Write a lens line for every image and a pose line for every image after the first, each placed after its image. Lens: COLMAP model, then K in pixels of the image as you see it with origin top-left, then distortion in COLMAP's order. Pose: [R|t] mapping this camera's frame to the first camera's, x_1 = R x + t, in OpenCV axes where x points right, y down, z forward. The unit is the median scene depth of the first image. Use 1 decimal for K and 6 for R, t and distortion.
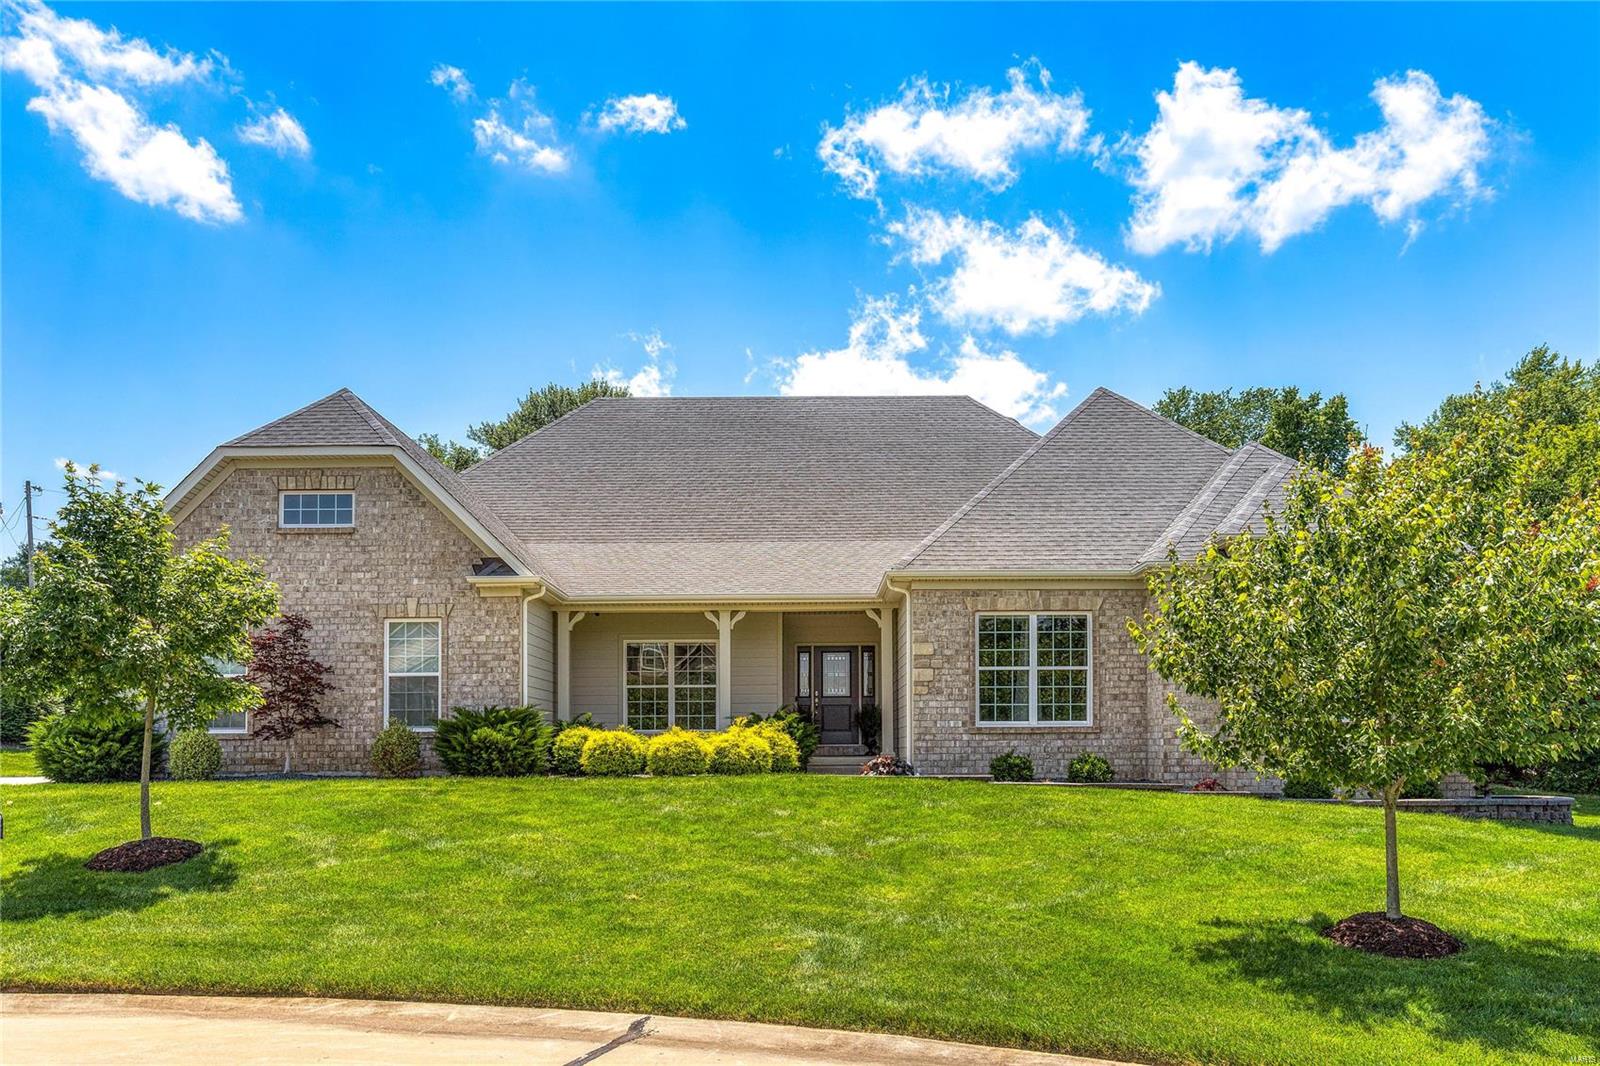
lens RADIAL K [[1198.6, 0, 800.0], [0, 1198.6, 533.0], [0, 0, 1]] dist [0.004502, -0.001337]
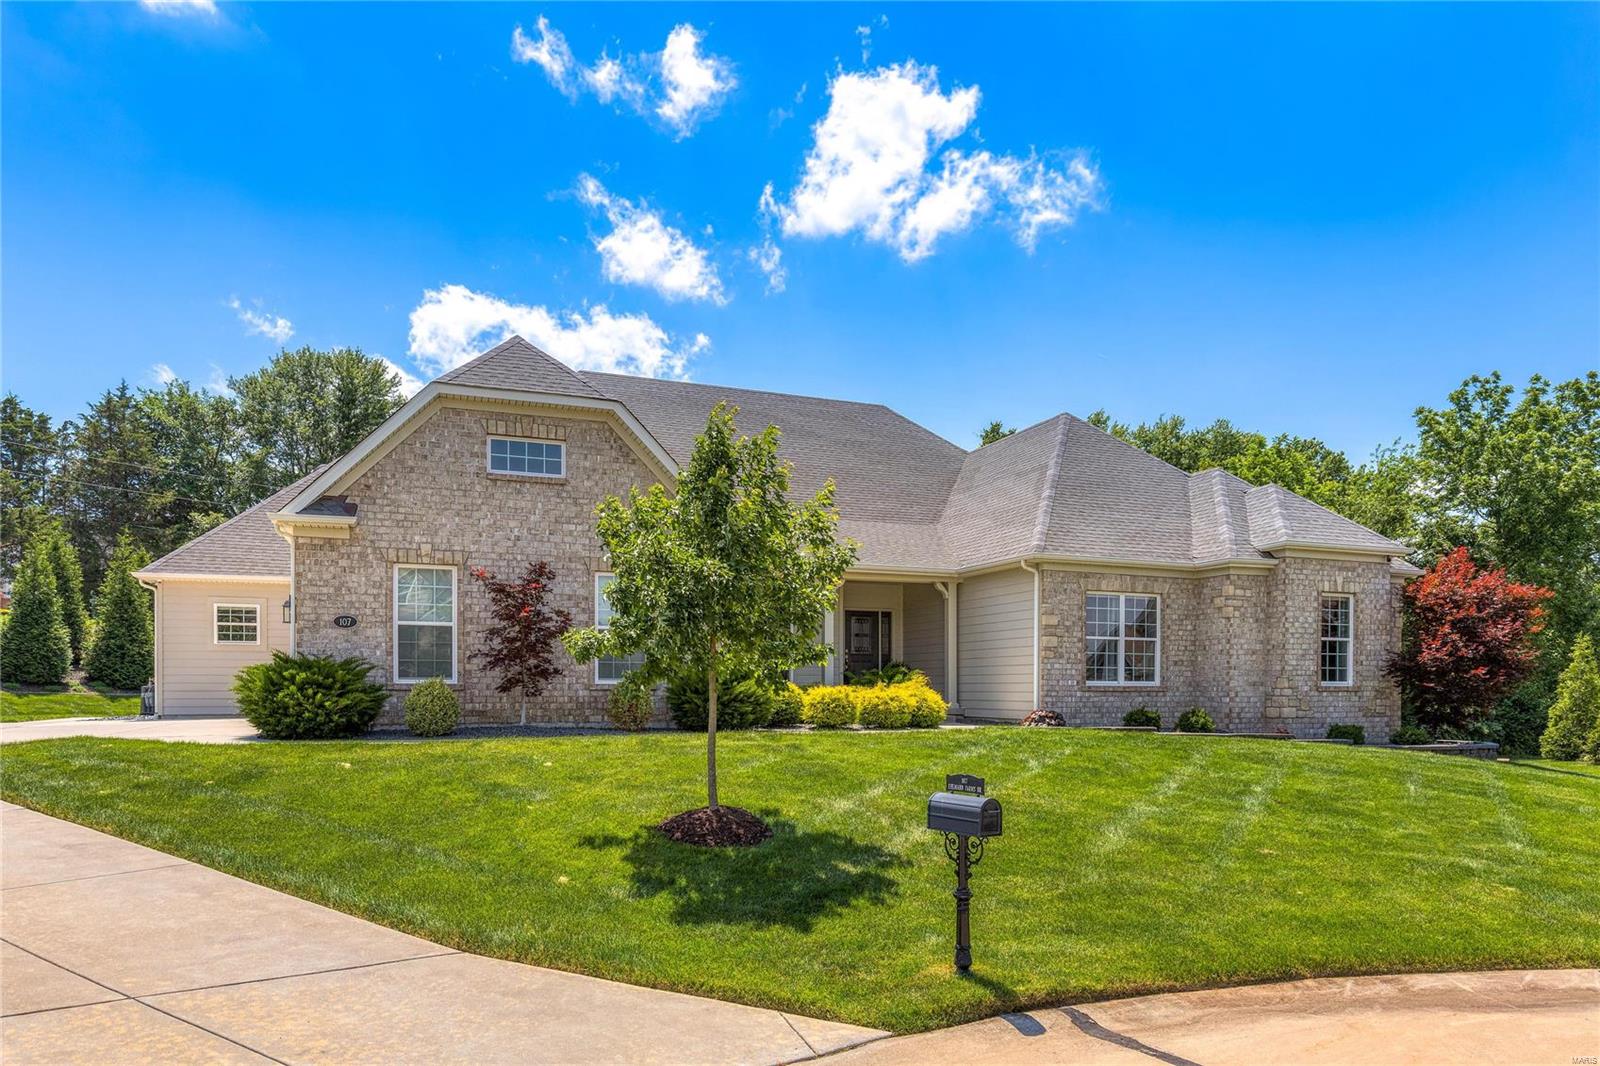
lens RADIAL K [[975.2, 0, 799.9], [0, 975.2, 552.1], [0, 0, 1]] dist [0.000191, 0.001409]
pose [[0.940192, 0.057317, 0.335788, -0.460330], [-0.070682, 0.997114, 0.027704, 0.019993], [-0.333231, -0.049781, 0.941530, 0.172136]]
